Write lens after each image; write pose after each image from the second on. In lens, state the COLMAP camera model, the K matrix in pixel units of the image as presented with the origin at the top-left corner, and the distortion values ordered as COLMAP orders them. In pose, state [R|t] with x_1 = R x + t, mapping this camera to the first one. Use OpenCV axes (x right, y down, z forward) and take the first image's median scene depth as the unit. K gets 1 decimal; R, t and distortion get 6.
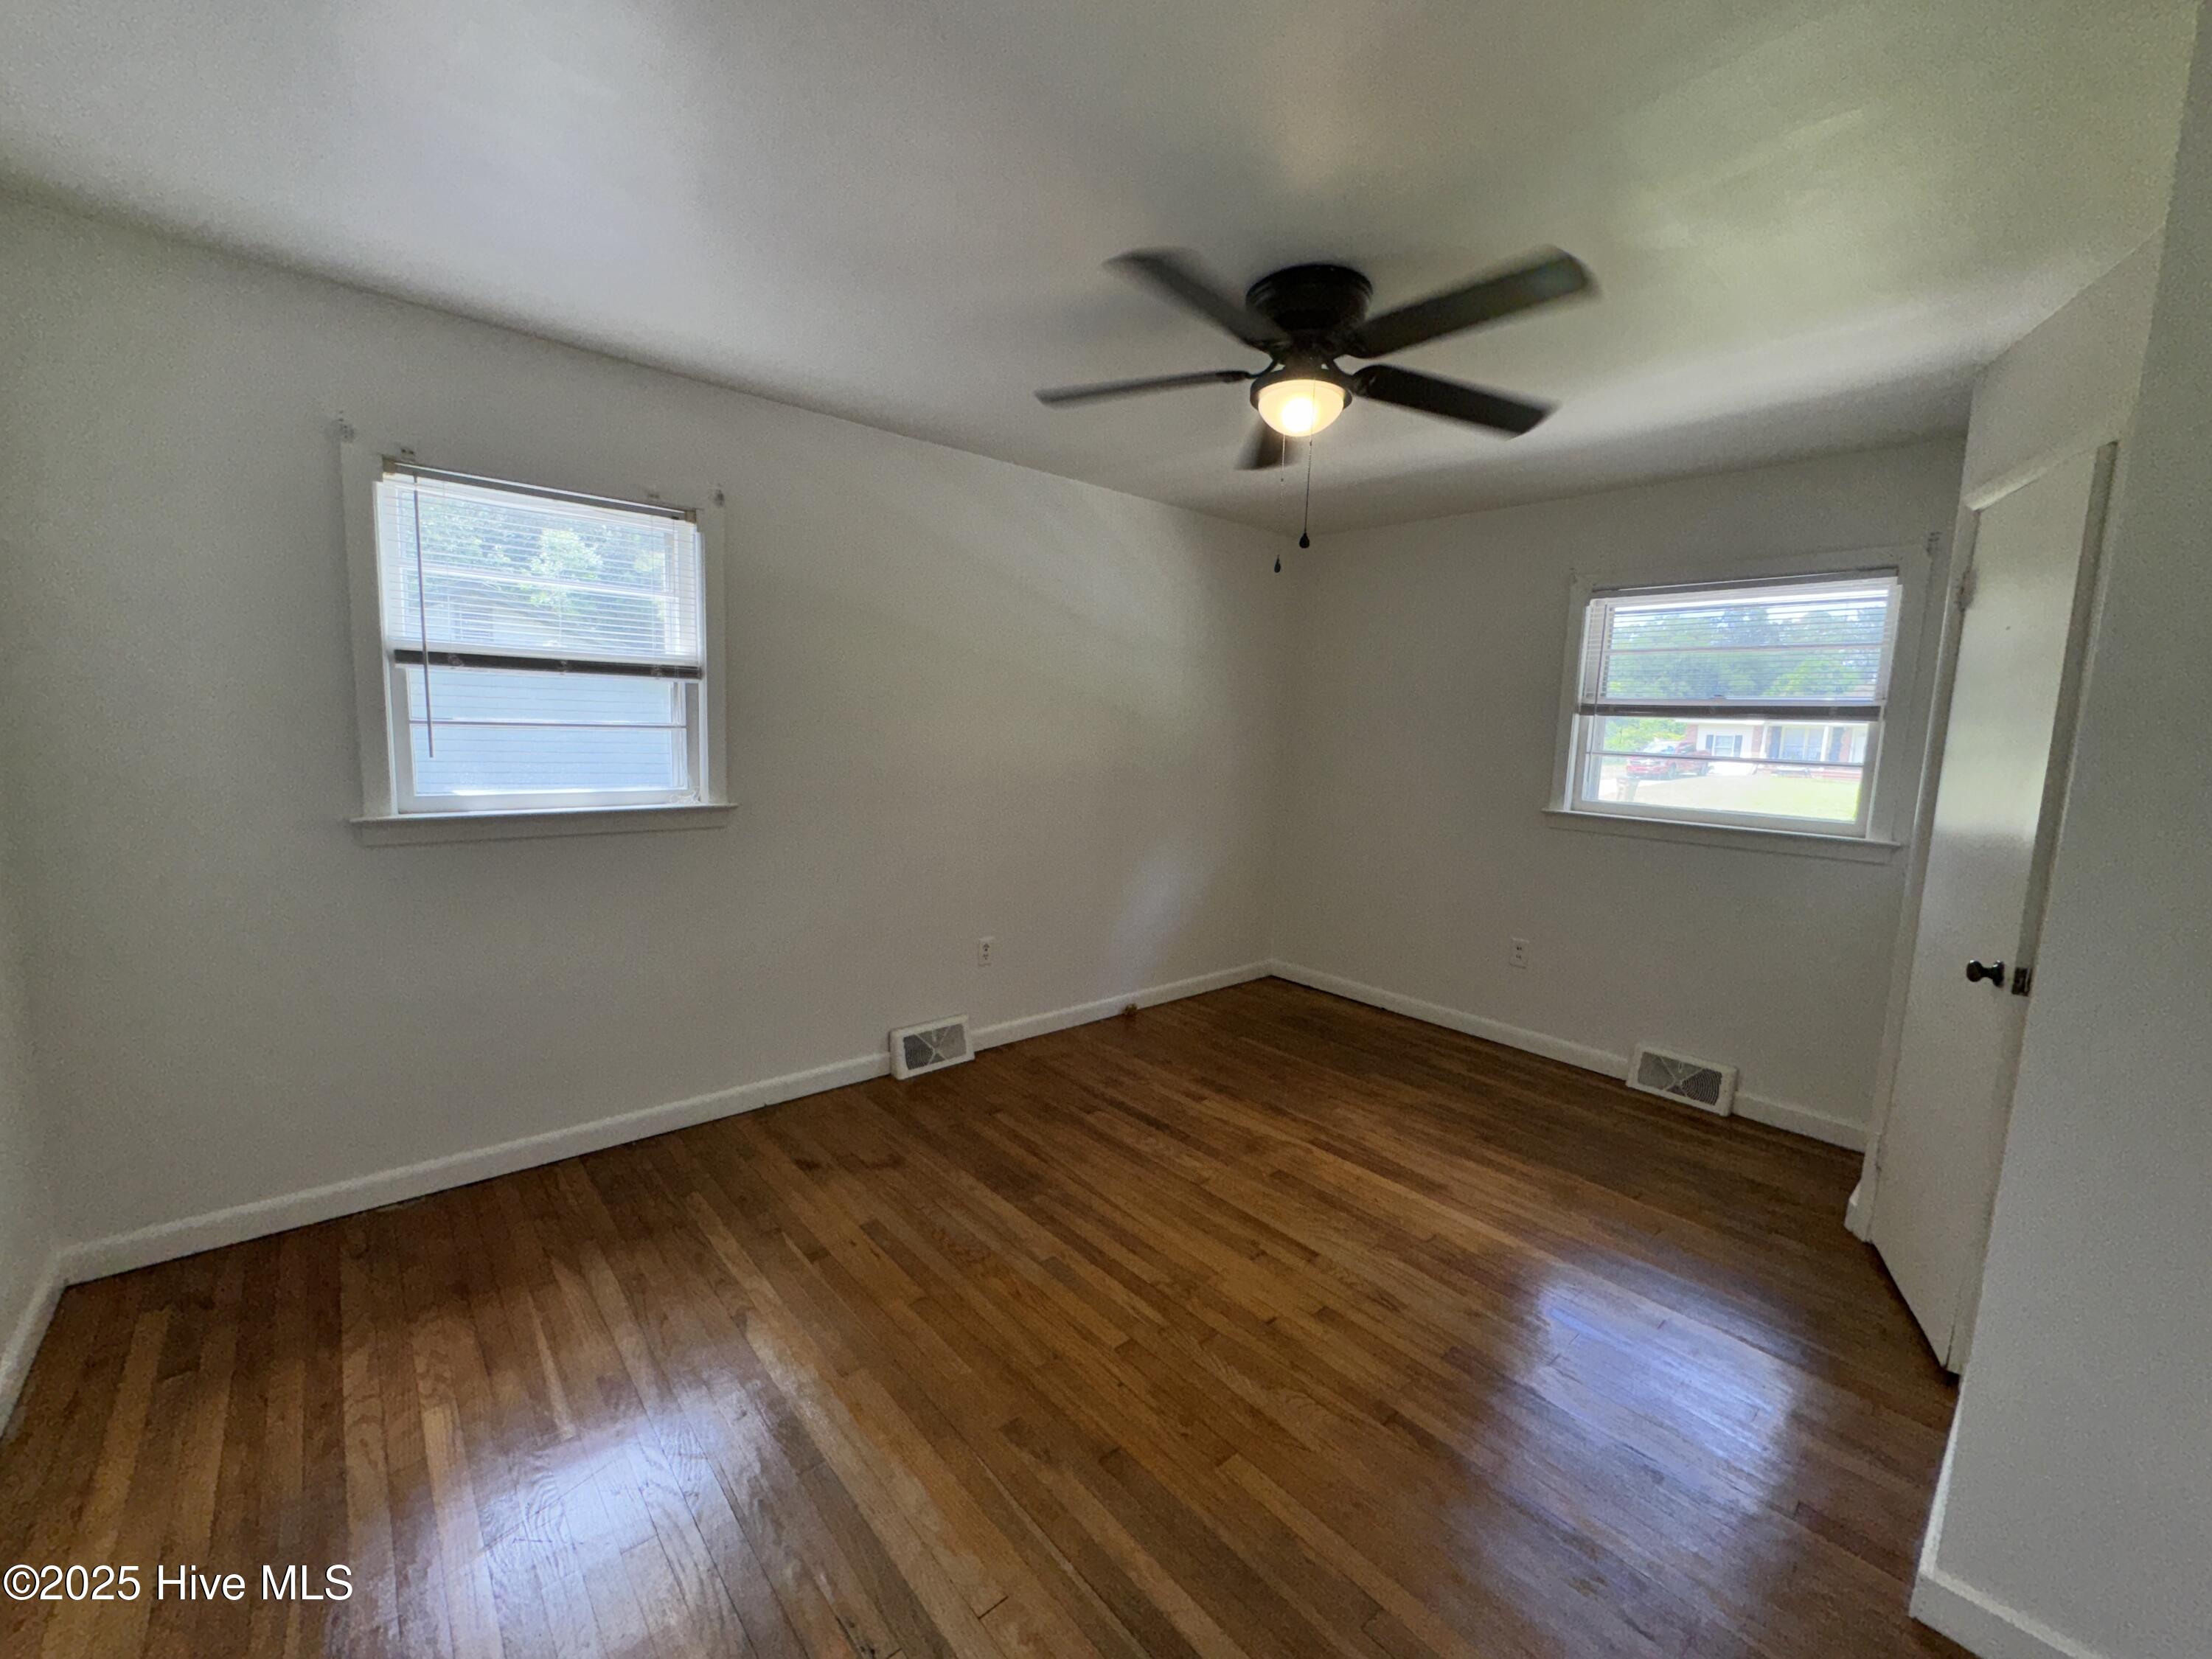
lens RADIAL K [[881.6, 0, 1098.2], [0, 881.6, 820.5], [0, 0, 1]] dist [-0.003406, 0.000415]
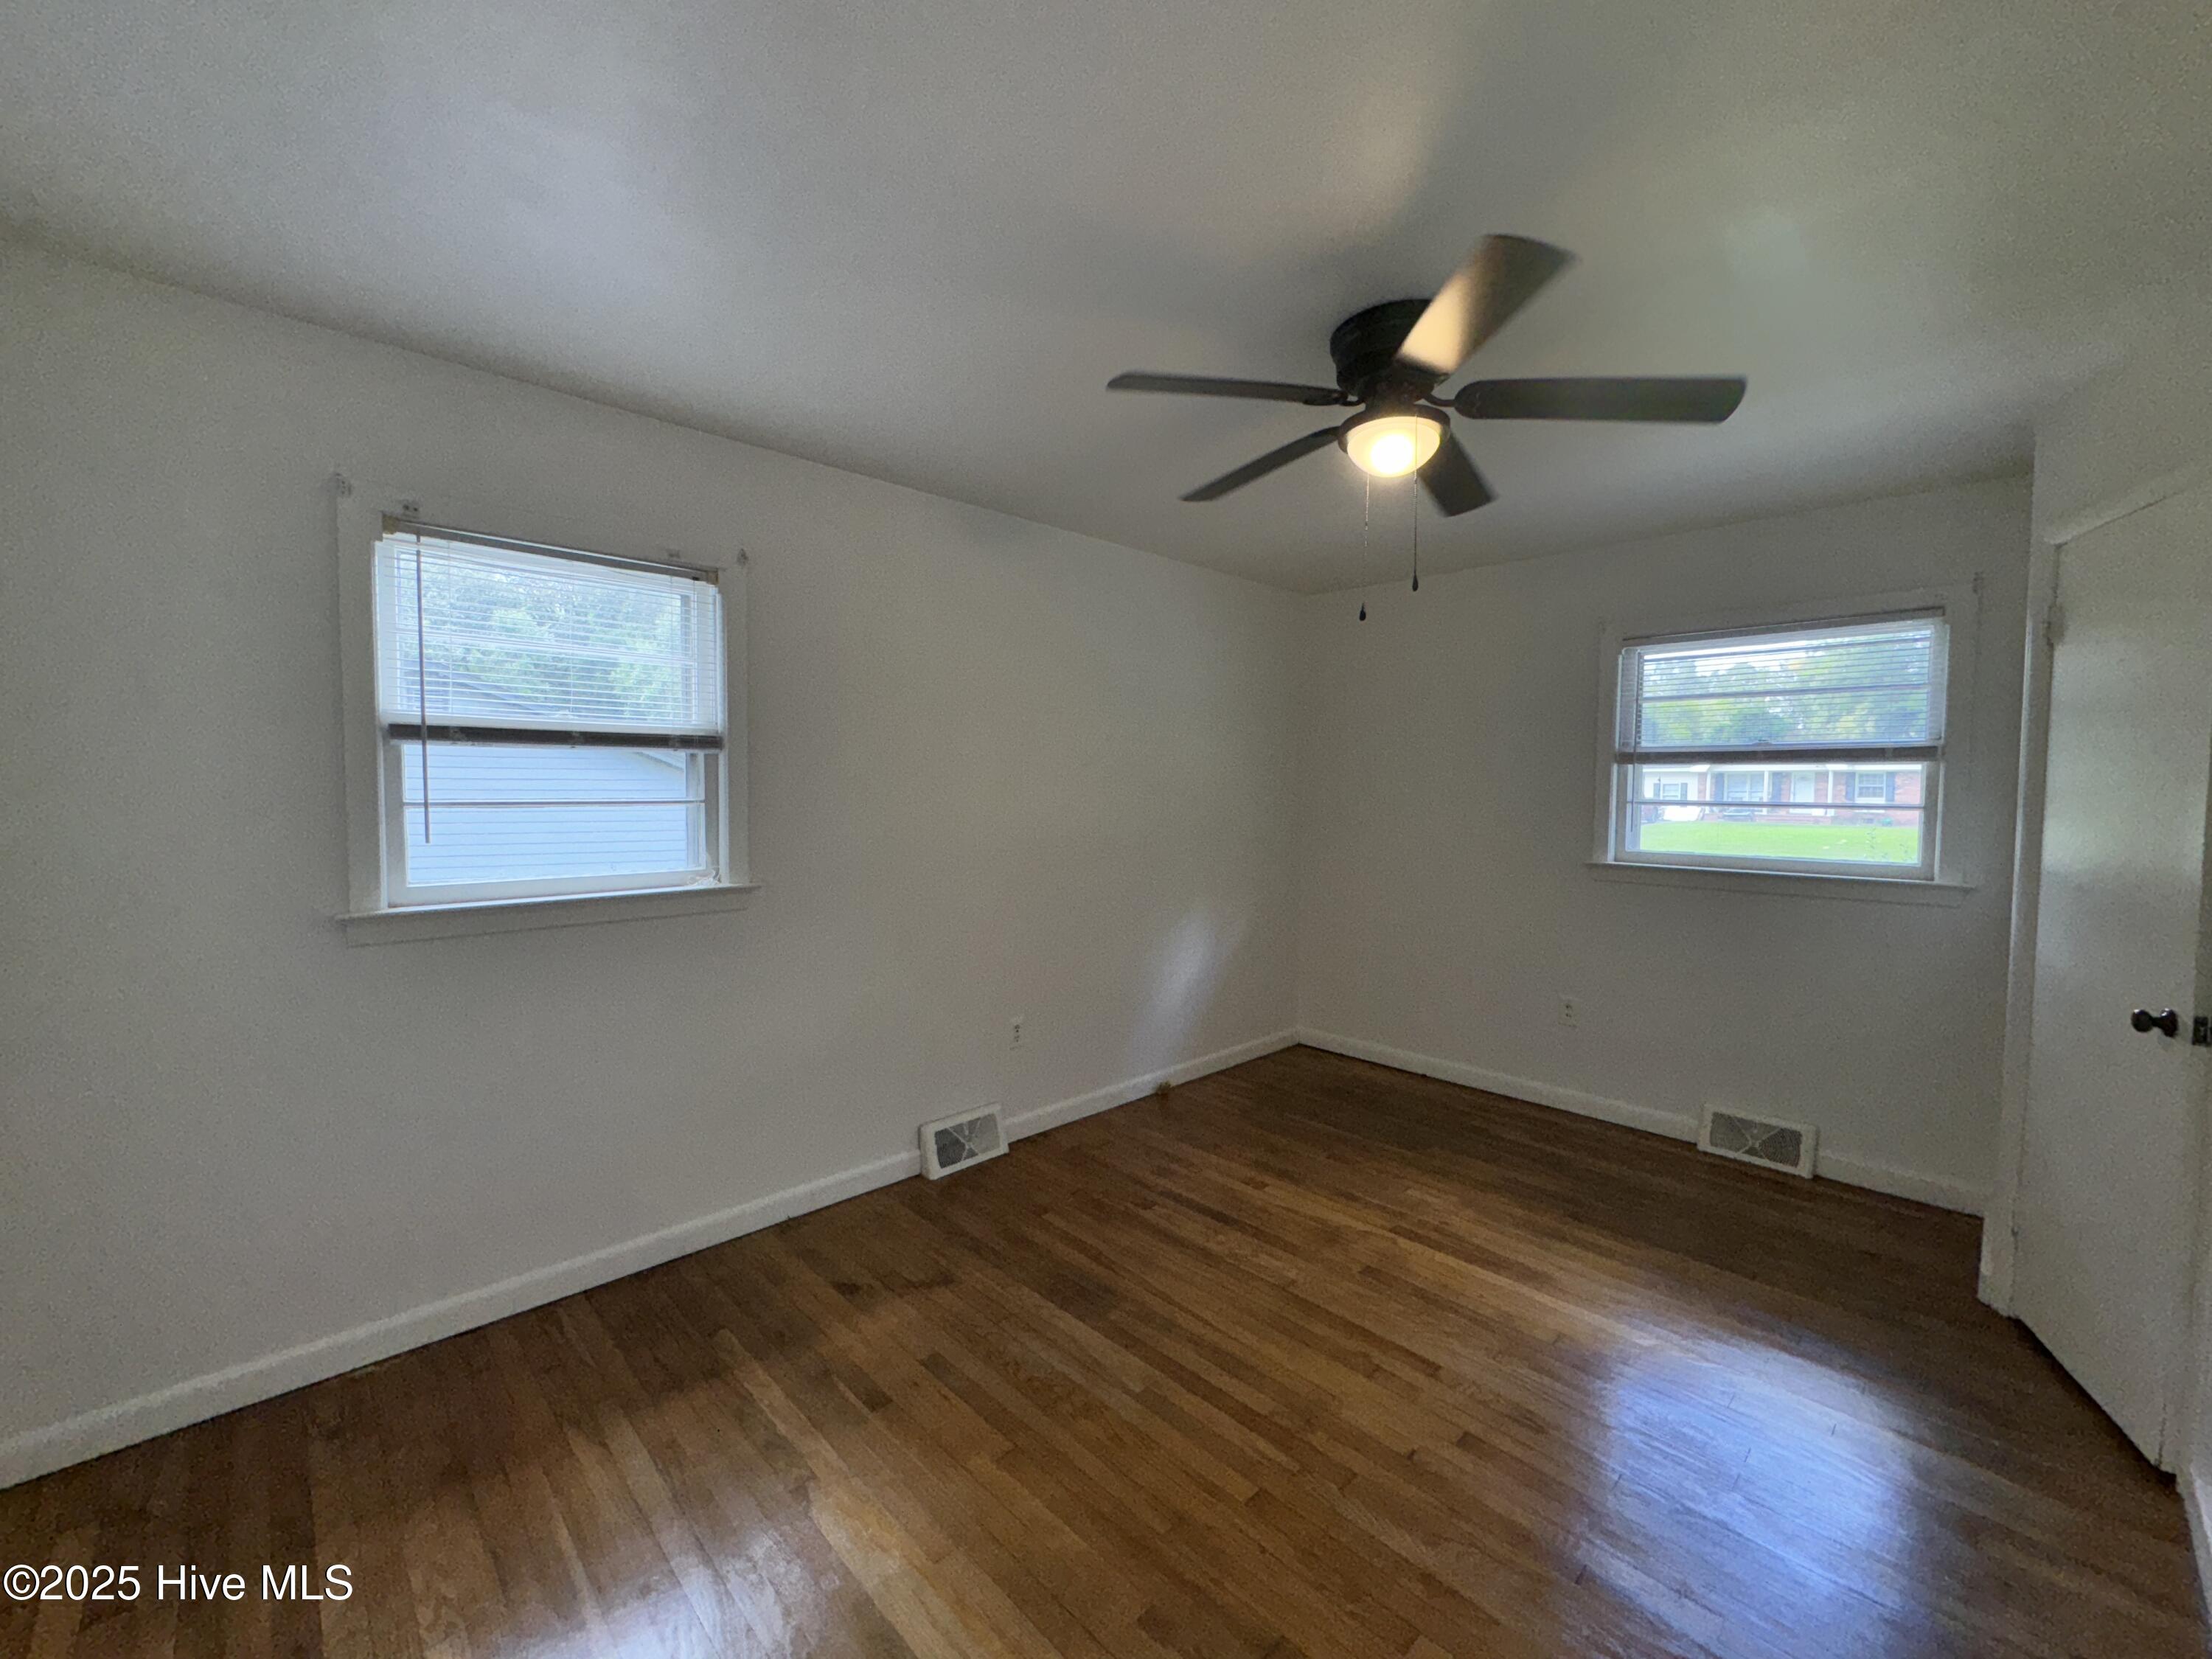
lens RADIAL K [[881.6, 0, 1099.9], [0, 881.6, 820.2], [0, 0, 1]] dist [-0.003406, 0.000415]
pose [[0.998544, -0.029320, 0.045285, -0.104067], [0.032533, 0.996880, -0.071917, -0.007666], [-0.043035, 0.073286, 0.996382, 0.070942]]
